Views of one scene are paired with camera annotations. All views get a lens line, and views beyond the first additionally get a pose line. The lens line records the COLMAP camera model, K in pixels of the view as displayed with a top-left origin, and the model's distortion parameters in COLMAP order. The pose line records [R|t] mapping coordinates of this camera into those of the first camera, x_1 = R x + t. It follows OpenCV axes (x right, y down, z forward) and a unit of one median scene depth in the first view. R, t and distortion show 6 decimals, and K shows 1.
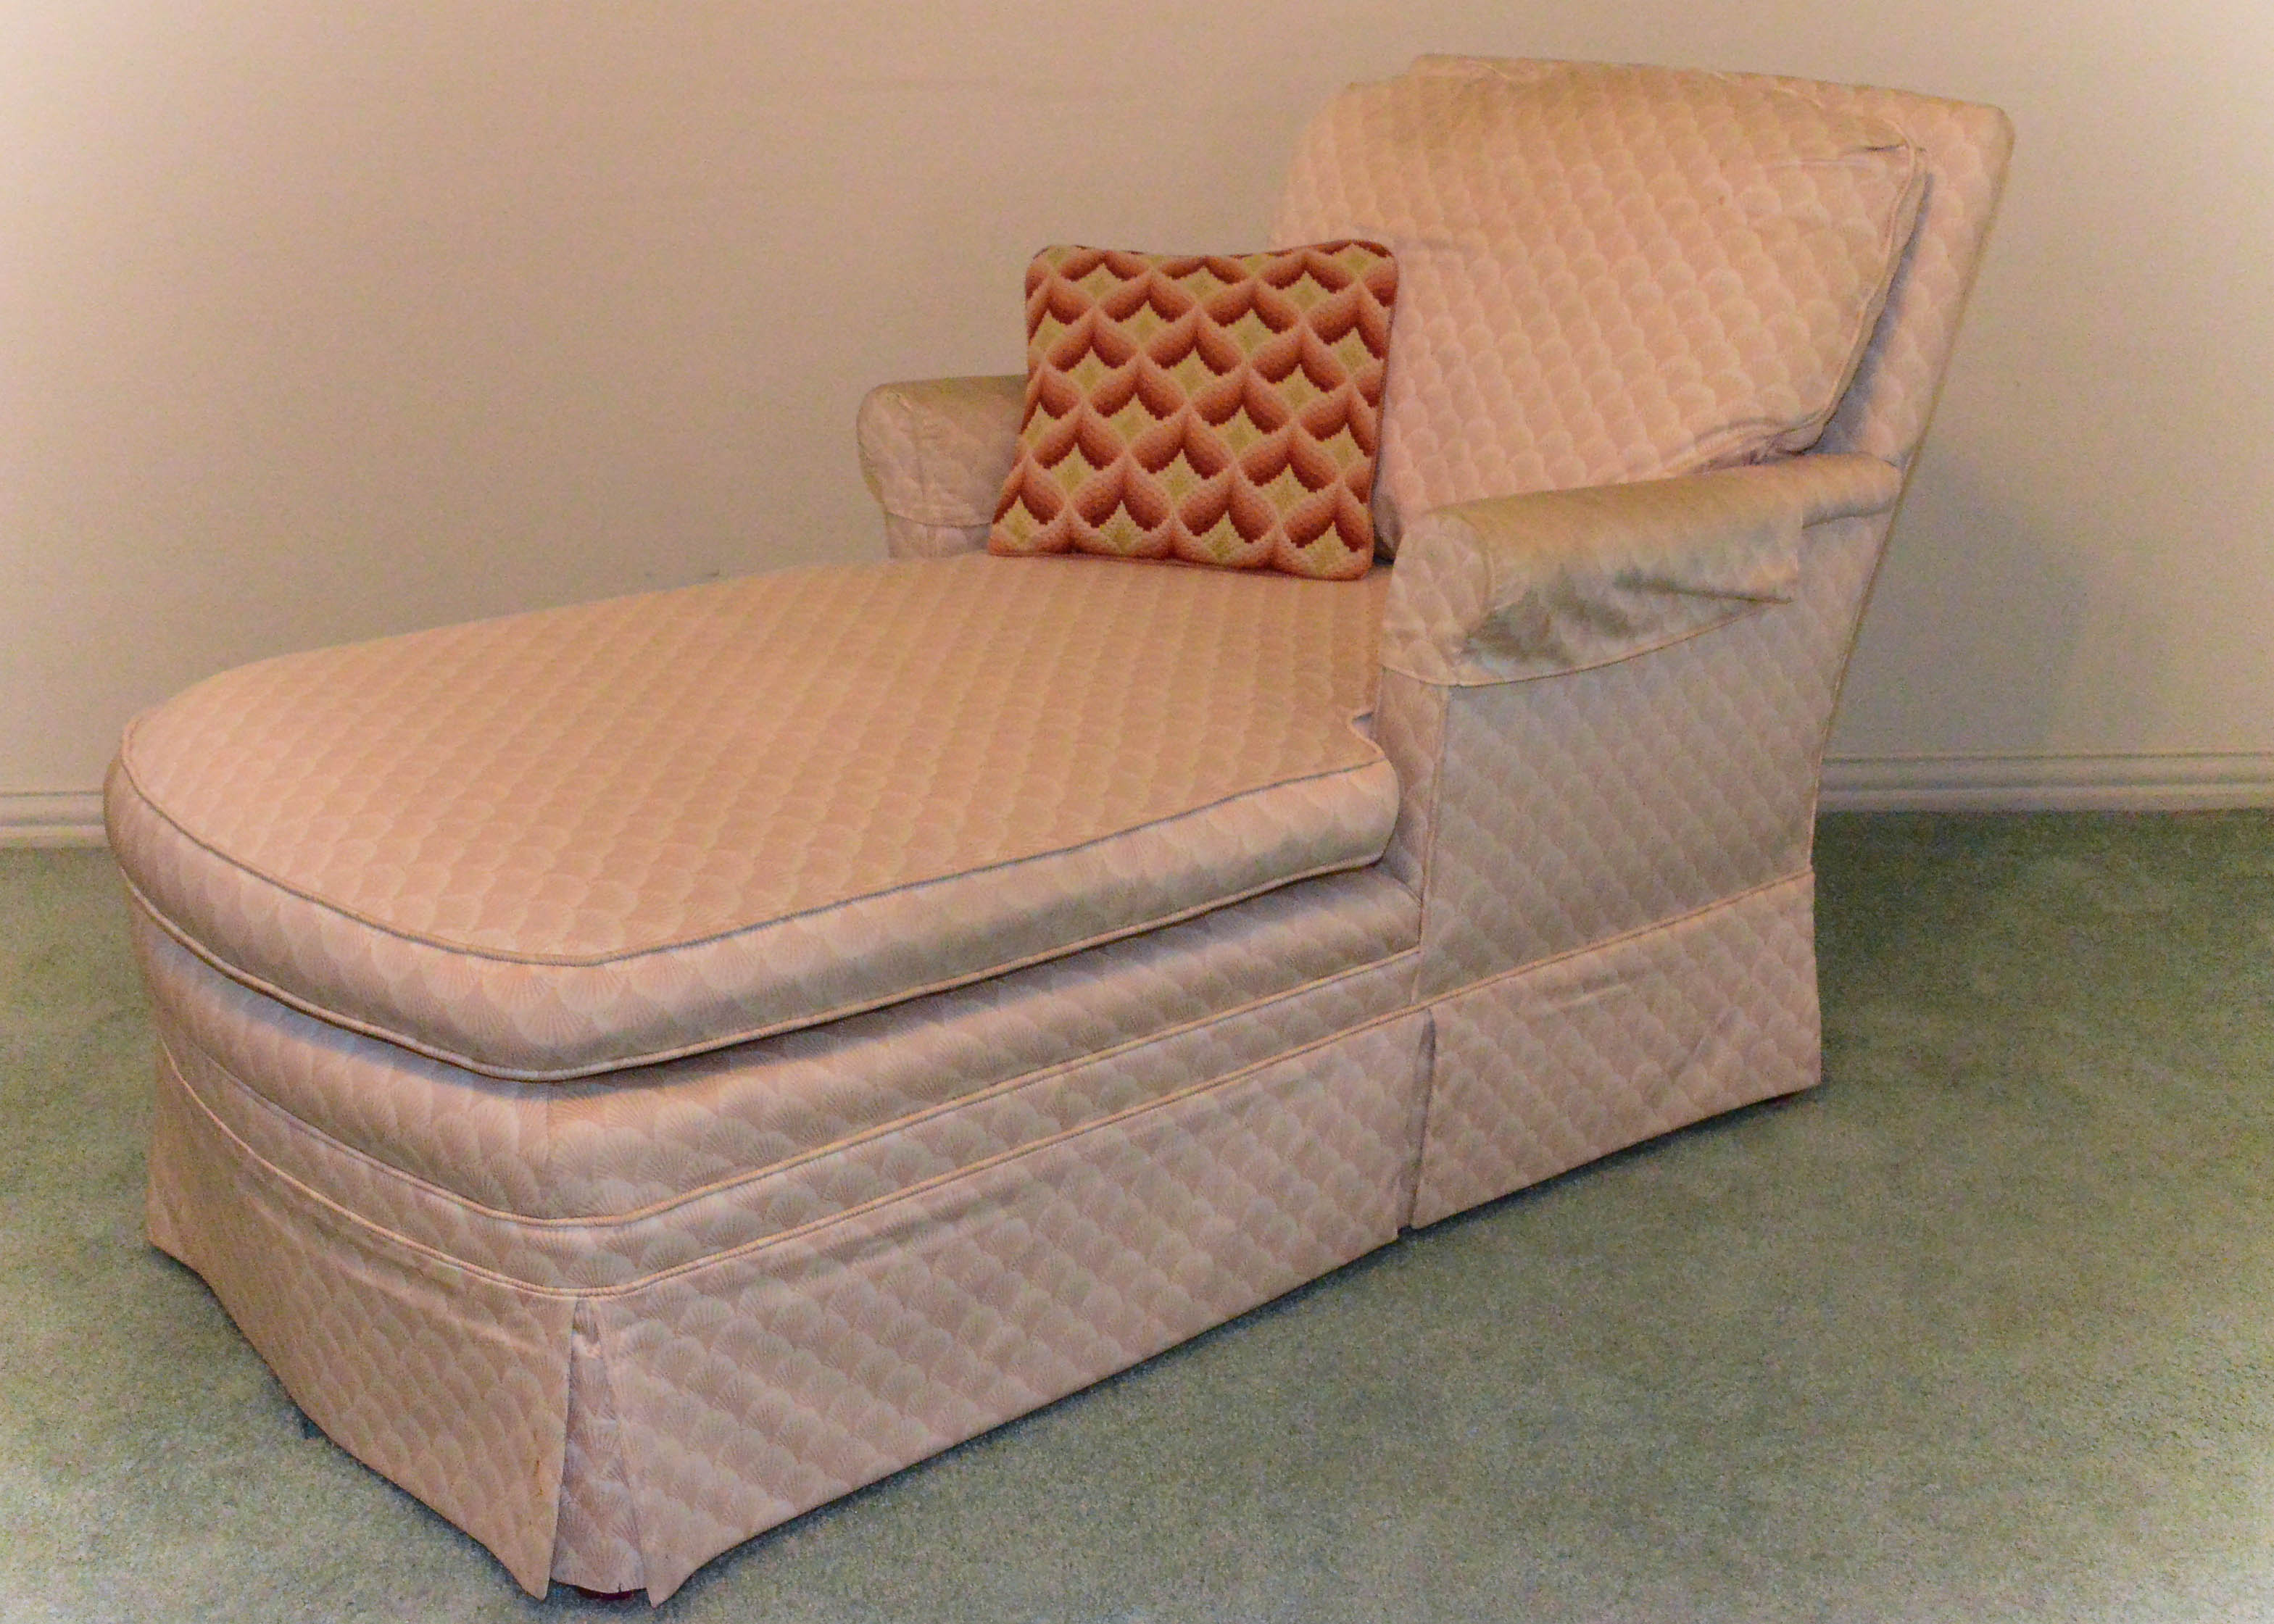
lens RADIAL K [[2718.1, 0, 1151.1], [0, 2718.1, 765.3], [0, 0, 1]] dist [-0.012419, 0.000000]
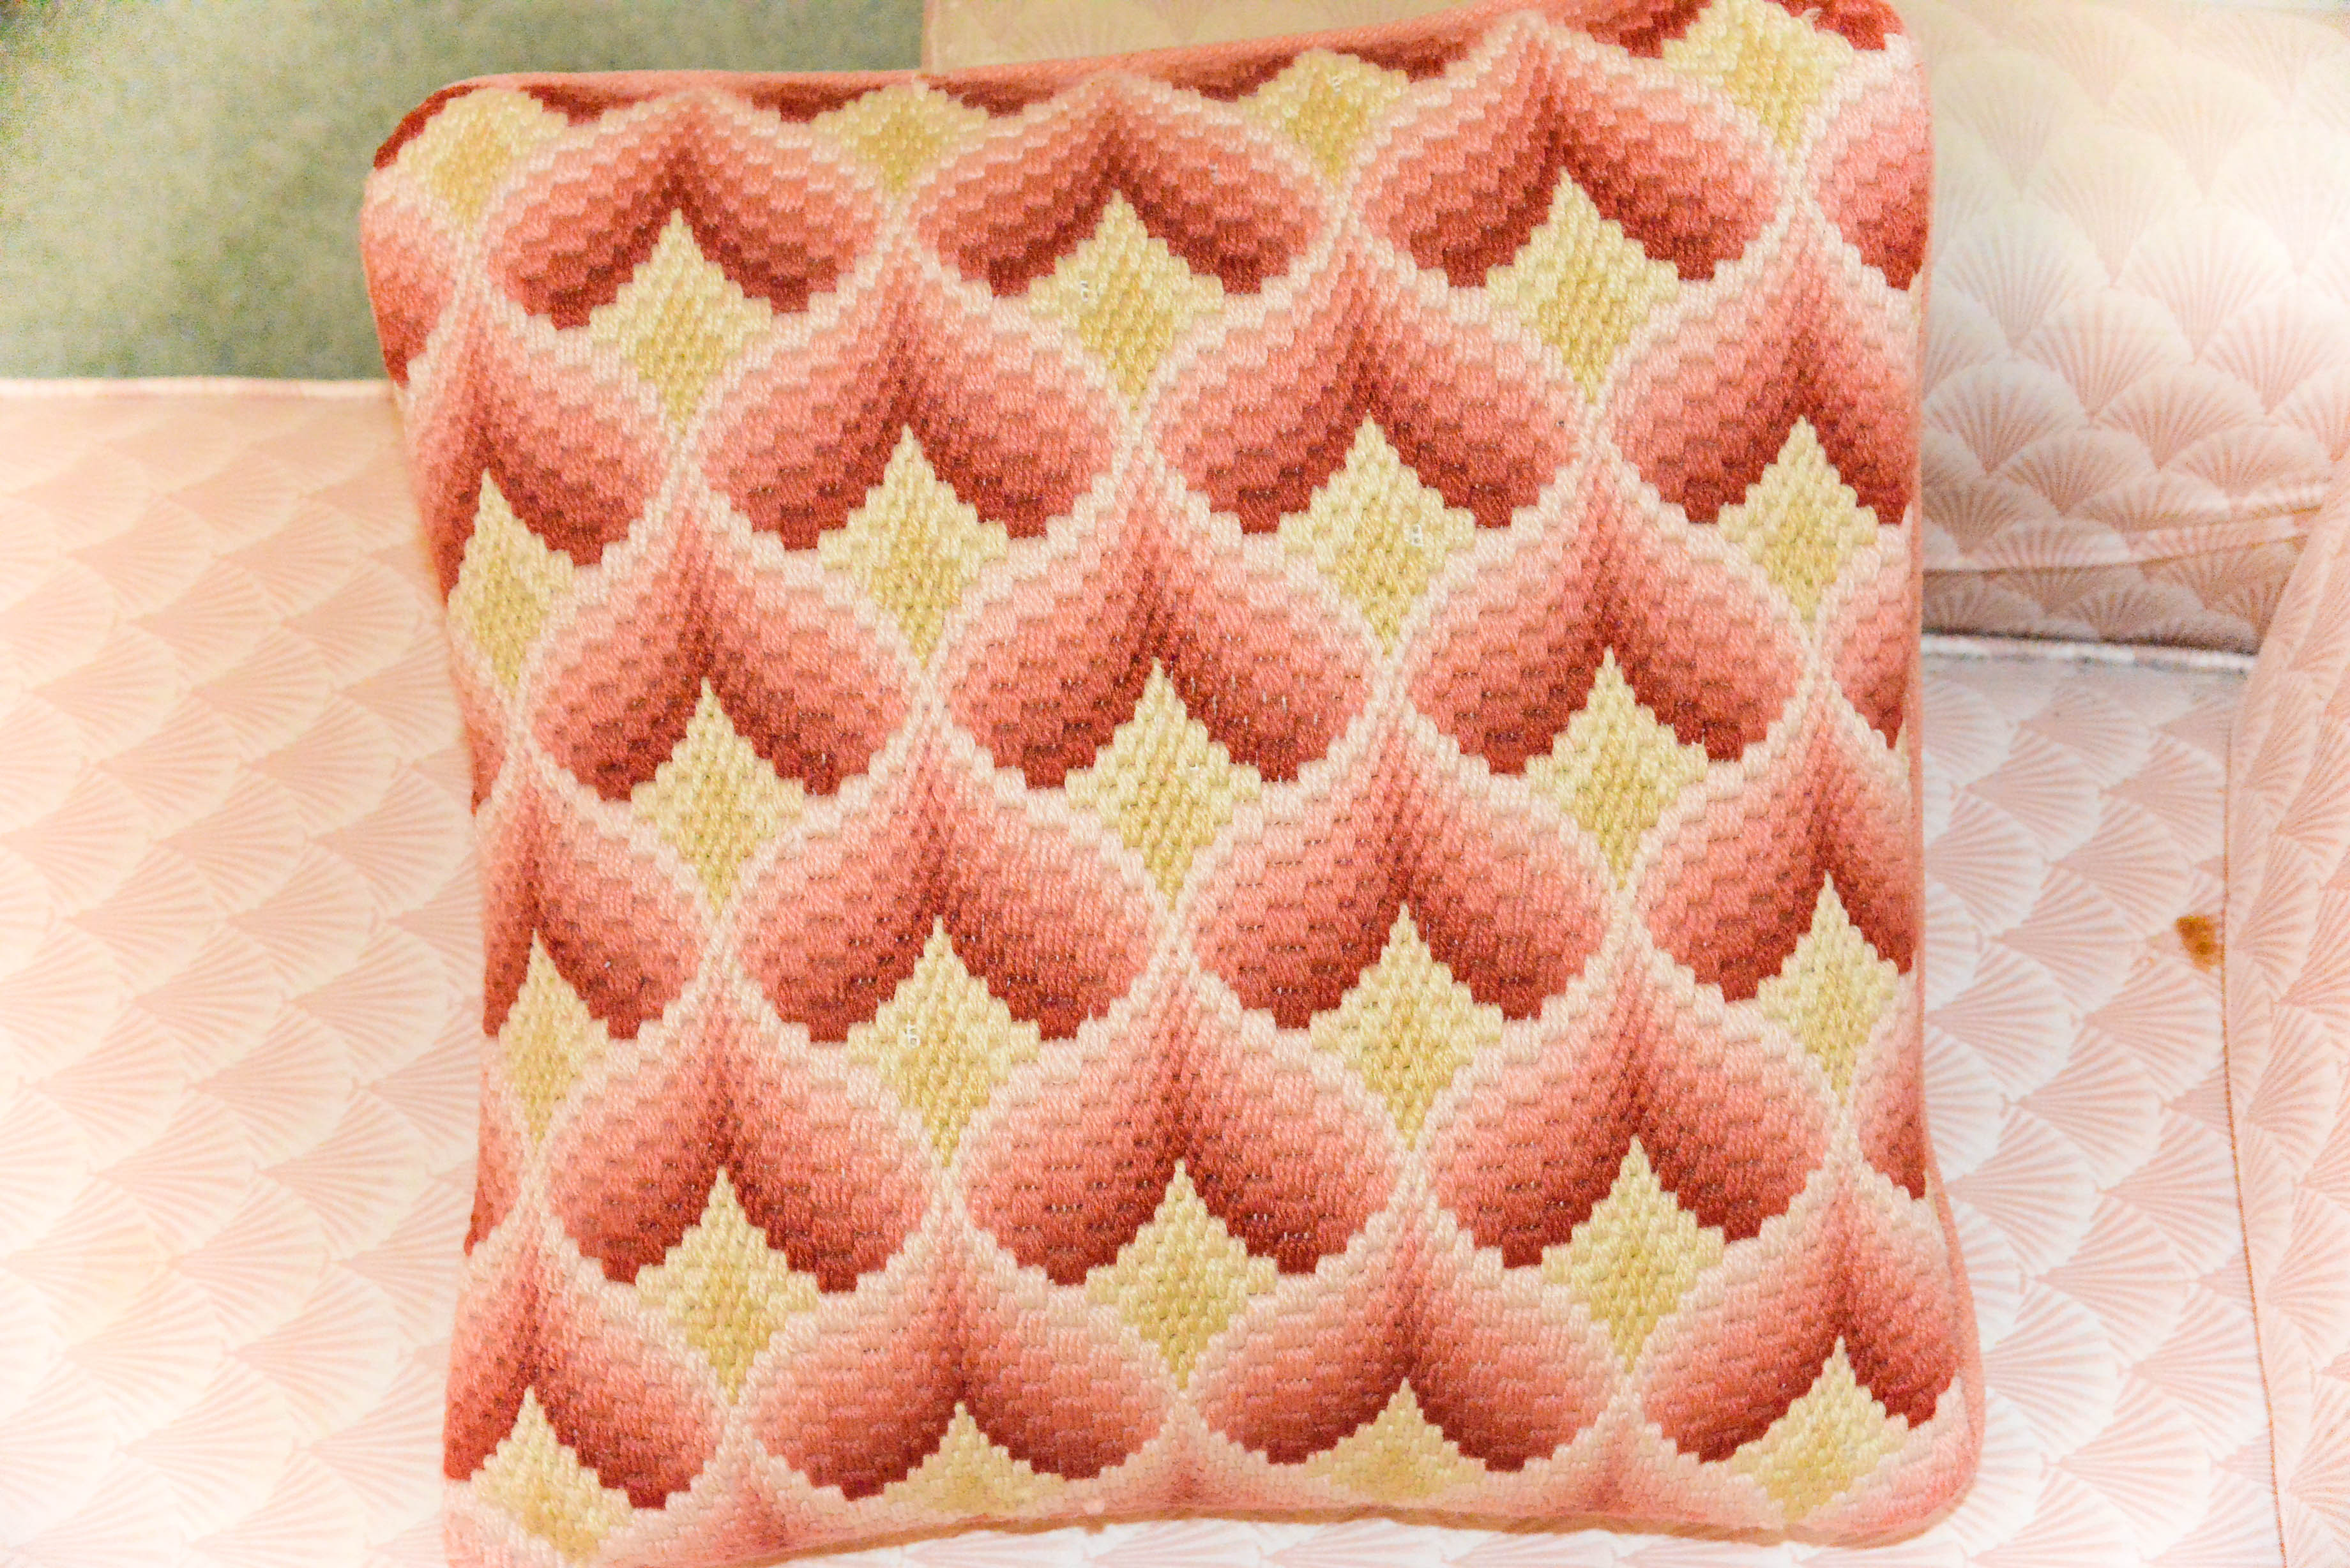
lens RADIAL K [[2843.9, 0, 1191.6], [0, 2843.9, 787.1], [0, 0, 1]] dist [0.019963, 0.000000]
pose [[0.983806, -0.164339, 0.071538, 0.000257], [0.123339, 0.910336, 0.395064, -0.274501], [-0.130048, -0.379843, 0.915864, 0.896958]]
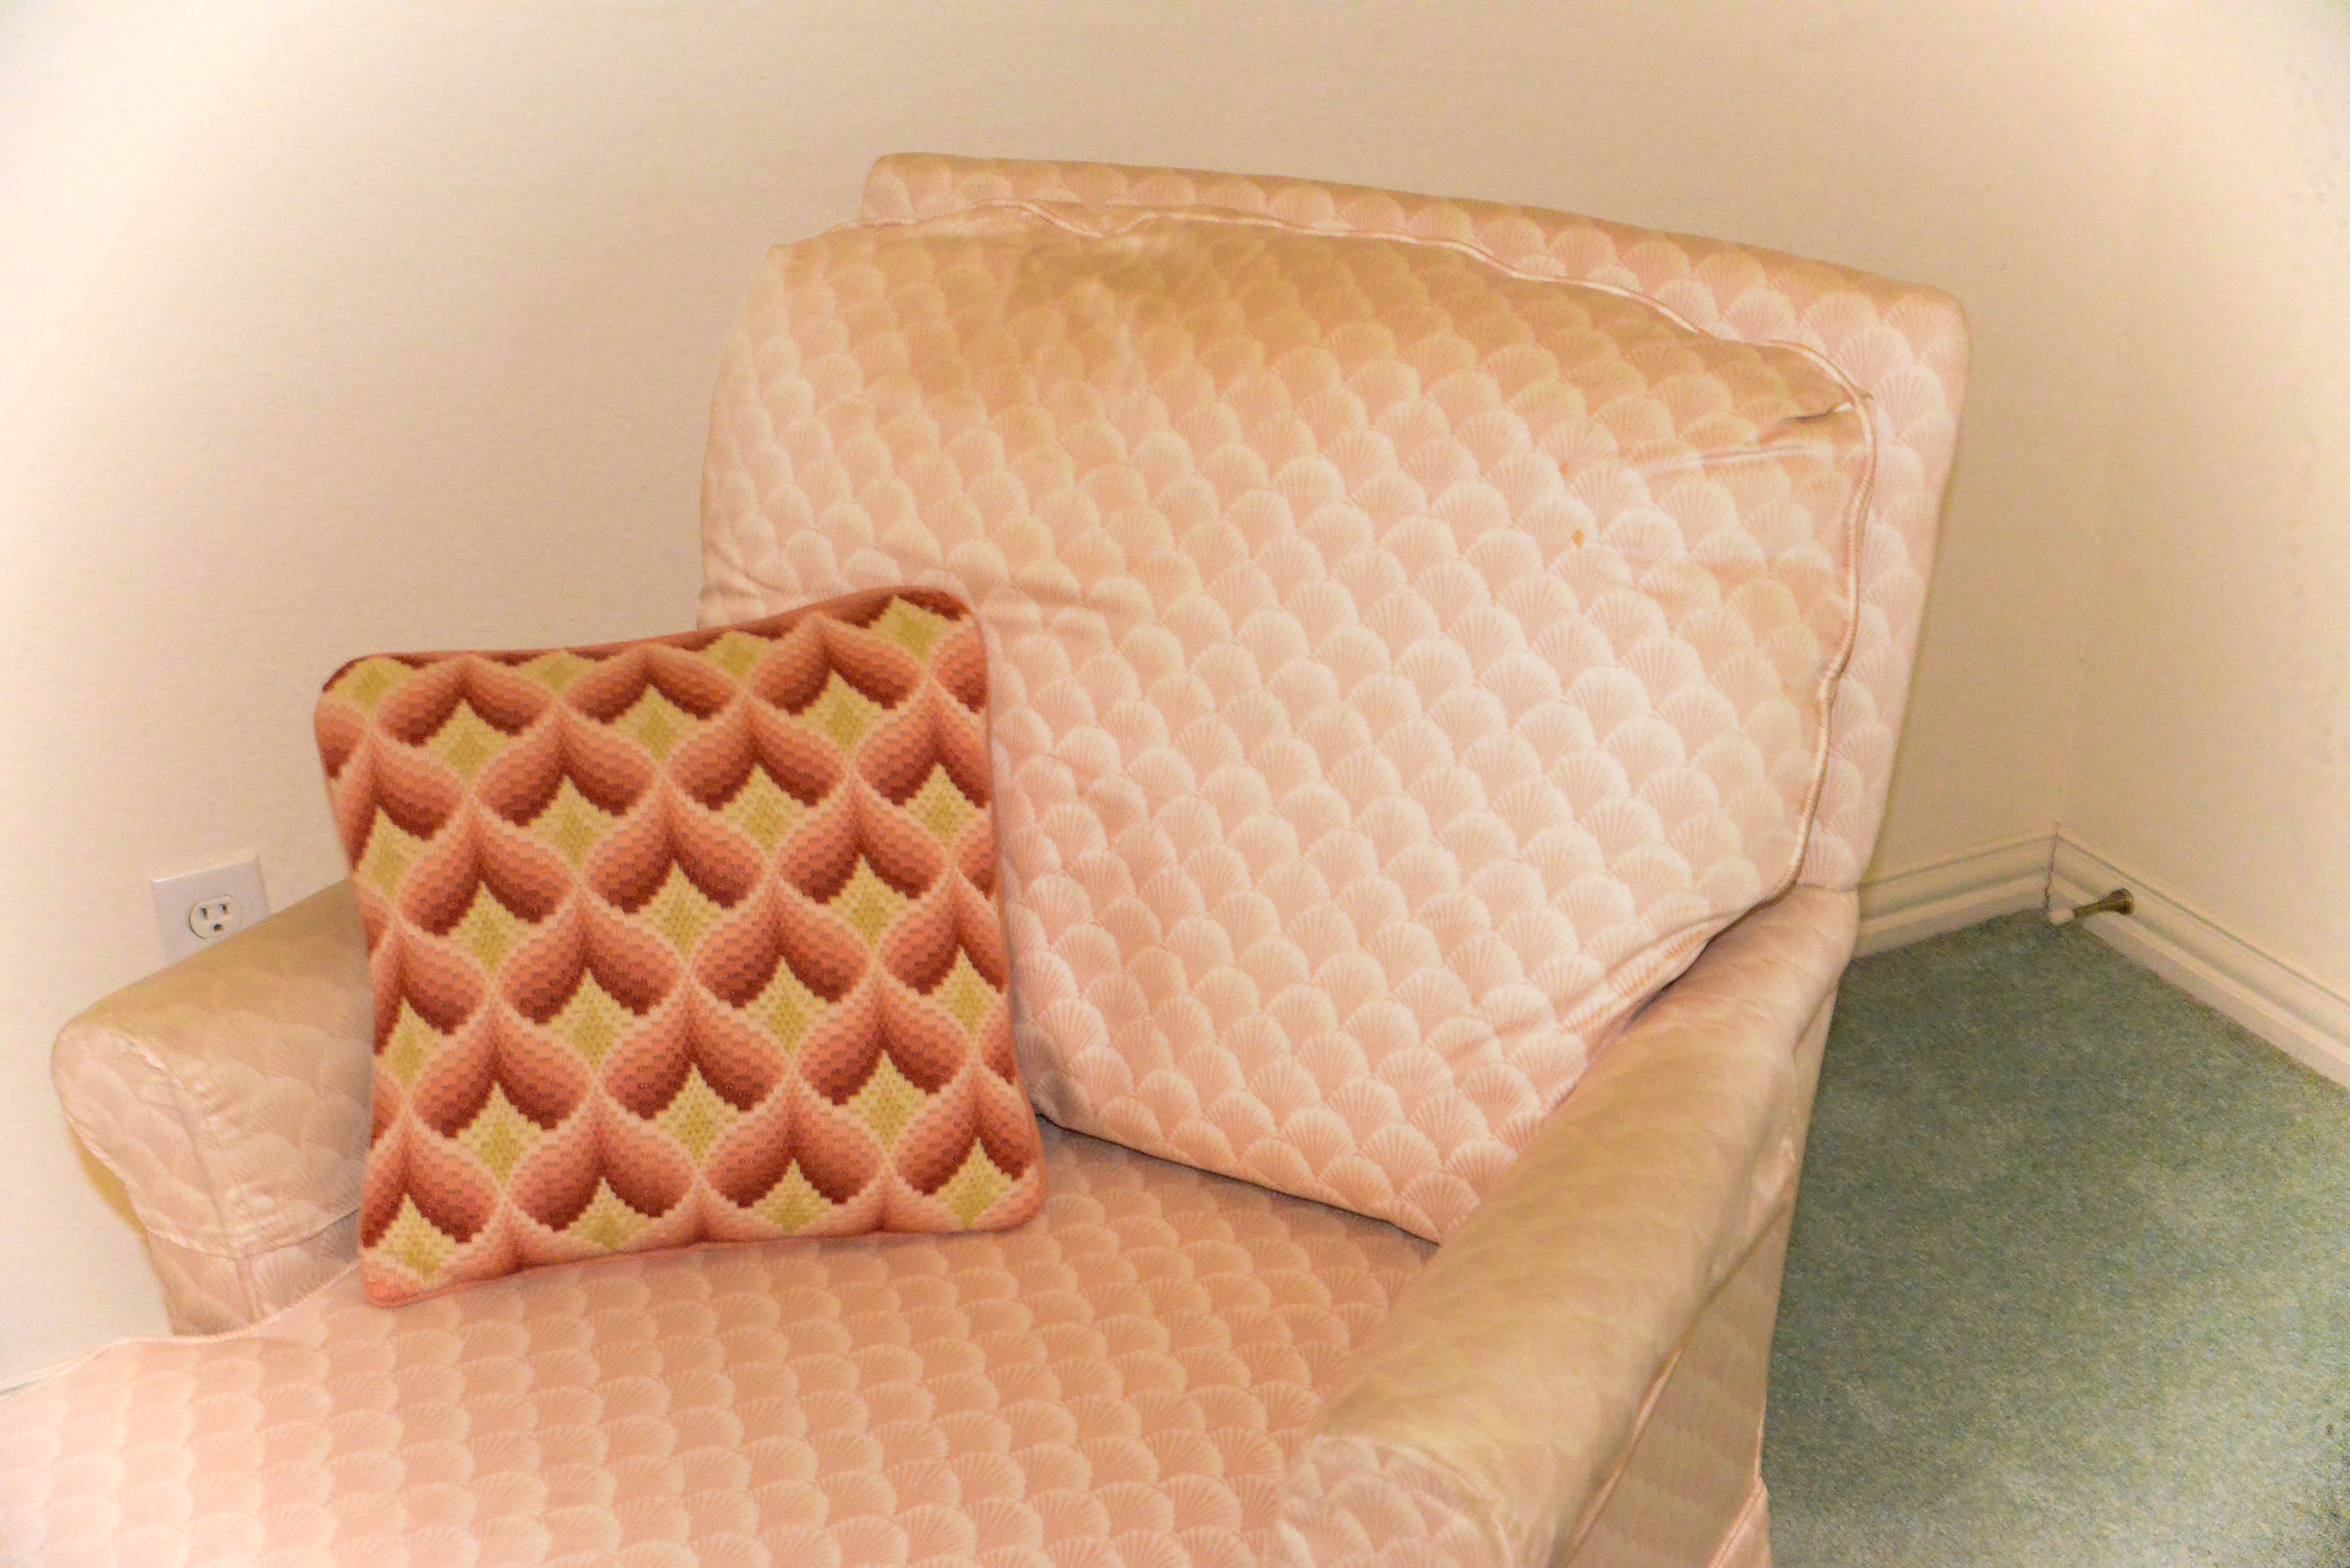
lens RADIAL K [[2843.9, 0, 1176.6], [0, 2843.9, 789.1], [0, 0, 1]] dist [0.019963, 0.000000]
pose [[0.941127, -0.178743, 0.286934, -0.060210], [0.134641, 0.976747, 0.166842, -0.290876], [-0.310084, -0.118386, 0.943309, 0.481266]]
